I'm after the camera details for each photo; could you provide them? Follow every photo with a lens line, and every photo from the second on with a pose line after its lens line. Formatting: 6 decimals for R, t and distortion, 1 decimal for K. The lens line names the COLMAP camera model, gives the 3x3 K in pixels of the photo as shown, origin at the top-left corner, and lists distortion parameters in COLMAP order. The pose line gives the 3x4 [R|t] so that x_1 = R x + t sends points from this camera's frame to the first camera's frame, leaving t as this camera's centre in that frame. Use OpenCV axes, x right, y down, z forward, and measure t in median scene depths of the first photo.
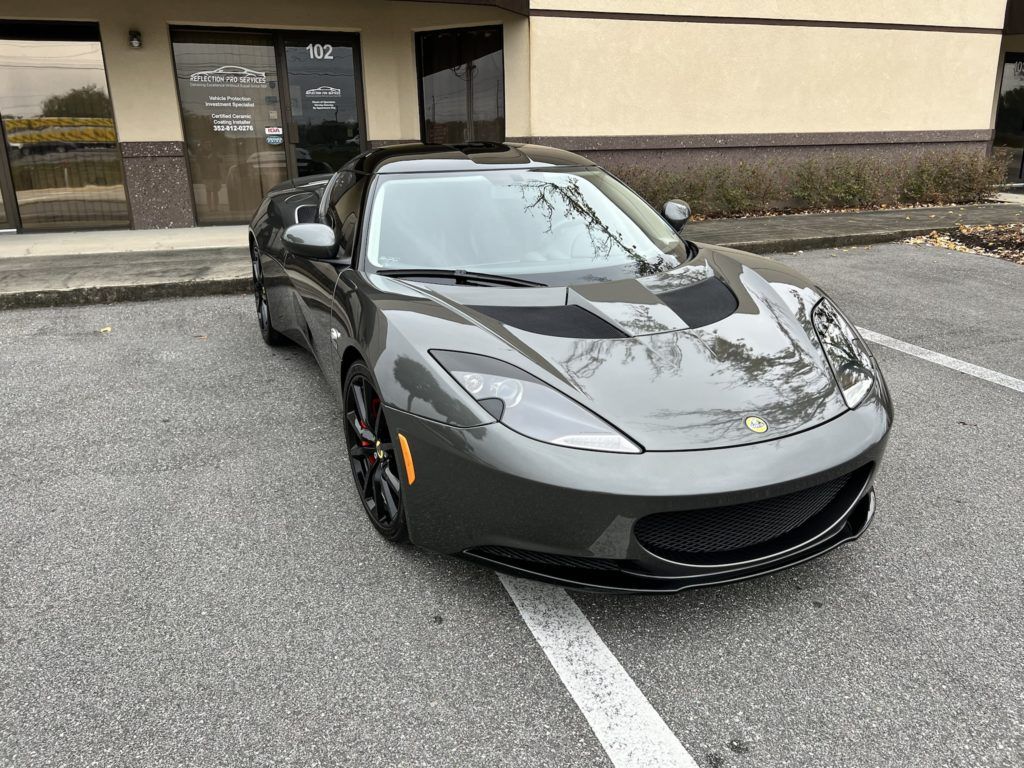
lens RADIAL K [[777.7, 0, 524.0], [0, 777.7, 382.9], [0, 0, 1]] dist [0.049448, -0.052215]
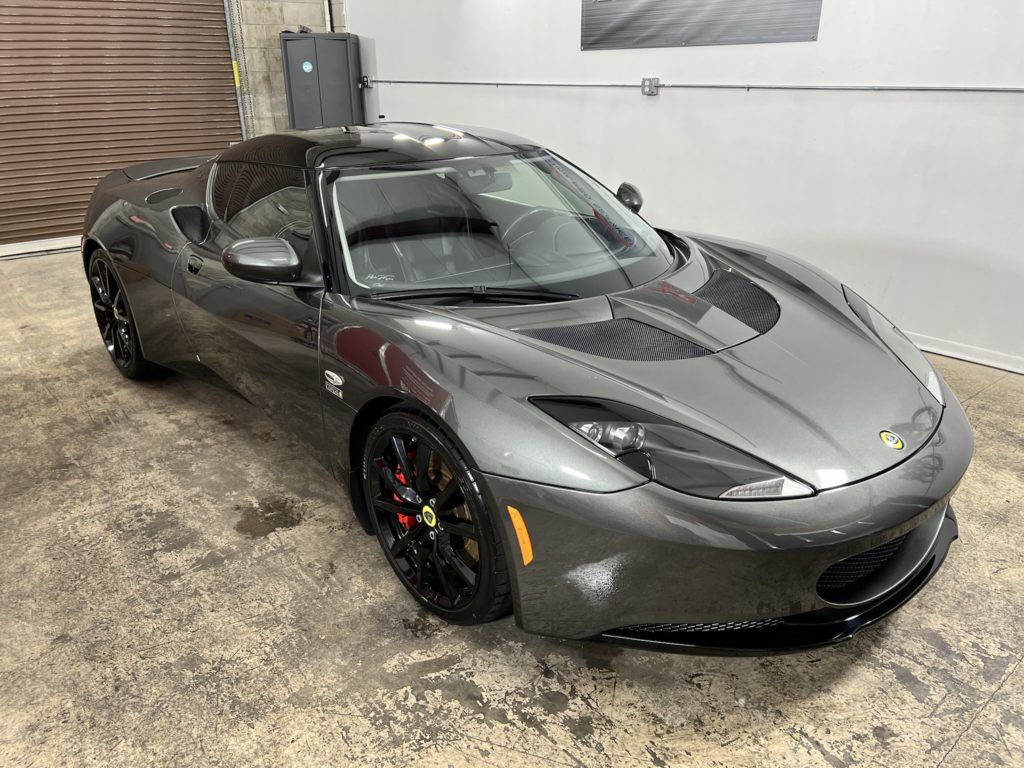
lens RADIAL K [[777.7, 0, 520.2], [0, 777.7, 389.9], [0, 0, 1]] dist [0.049448, -0.052215]
pose [[0.954035, -0.115132, 0.276699, -0.098442], [0.100119, 0.992660, 0.067838, -0.029851], [-0.282478, -0.037017, 0.958559, 0.061943]]
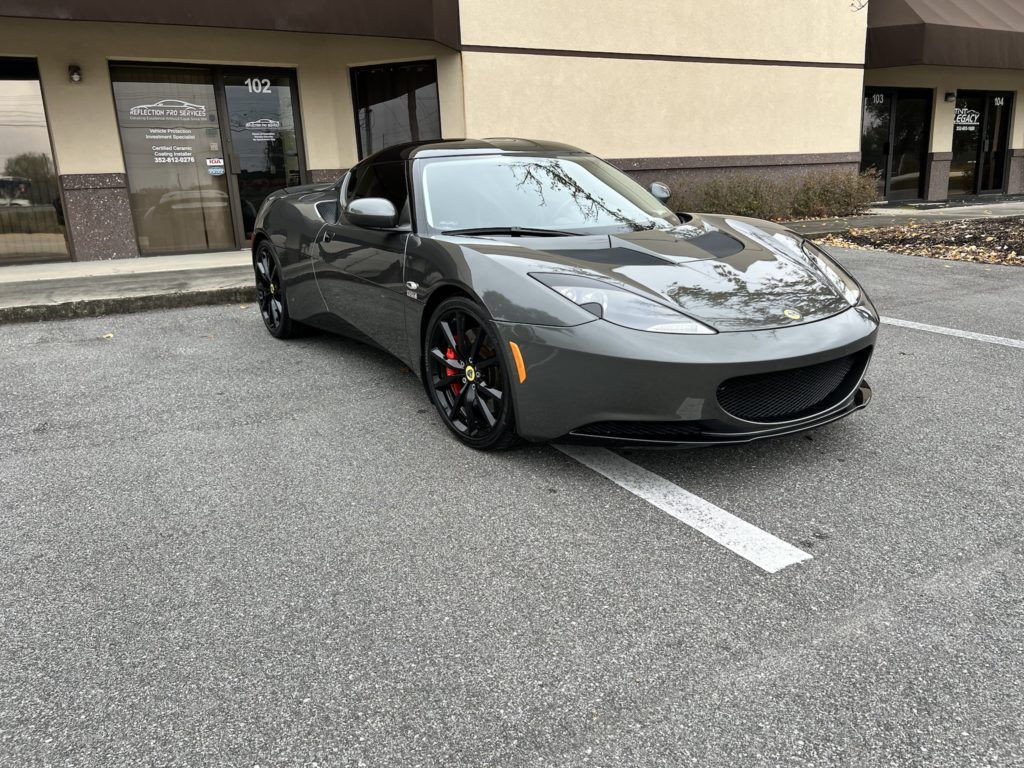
lens RADIAL K [[777.7, 0, 524.5], [0, 777.7, 387.5], [0, 0, 1]] dist [0.049448, -0.052215]
pose [[0.988930, -0.060998, 0.135262, -0.084478], [0.068086, 0.996505, -0.048404, 0.054346], [-0.131837, 0.057078, 0.989627, -0.055647]]
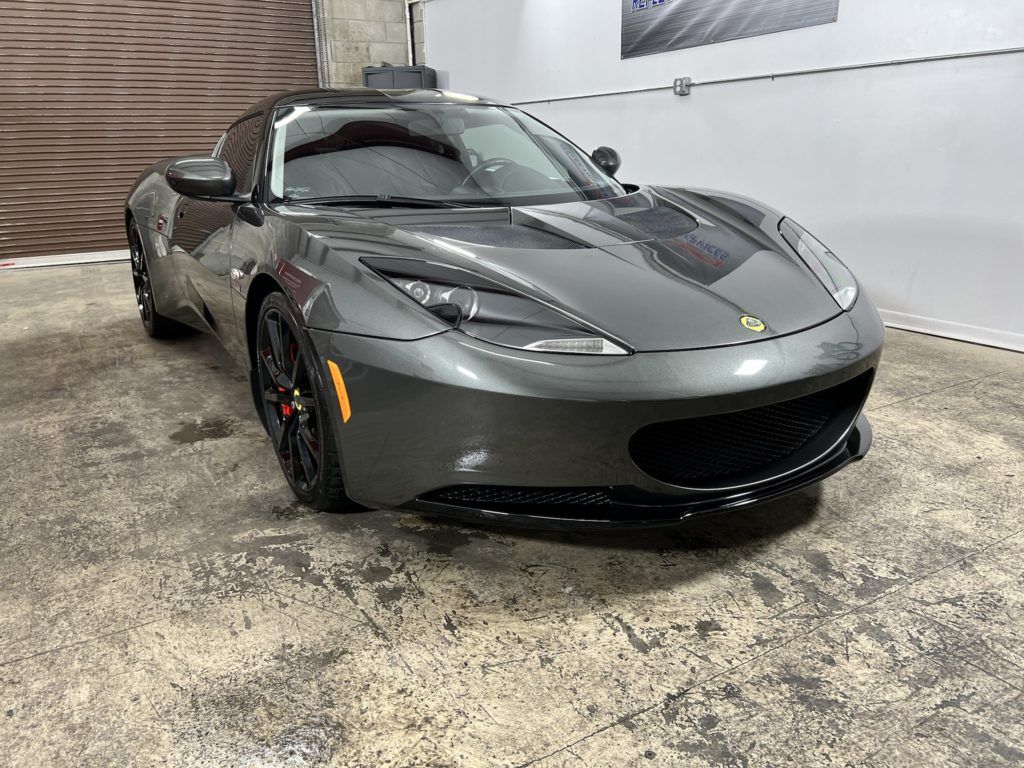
lens RADIAL K [[777.7, 0, 510.0], [0, 777.7, 379.9], [0, 0, 1]] dist [0.049448, -0.052215]
pose [[0.991988, -0.051041, 0.115566, -0.018517], [0.056411, 0.997452, -0.043681, 0.036275], [-0.113042, 0.049850, 0.992339, 0.047208]]
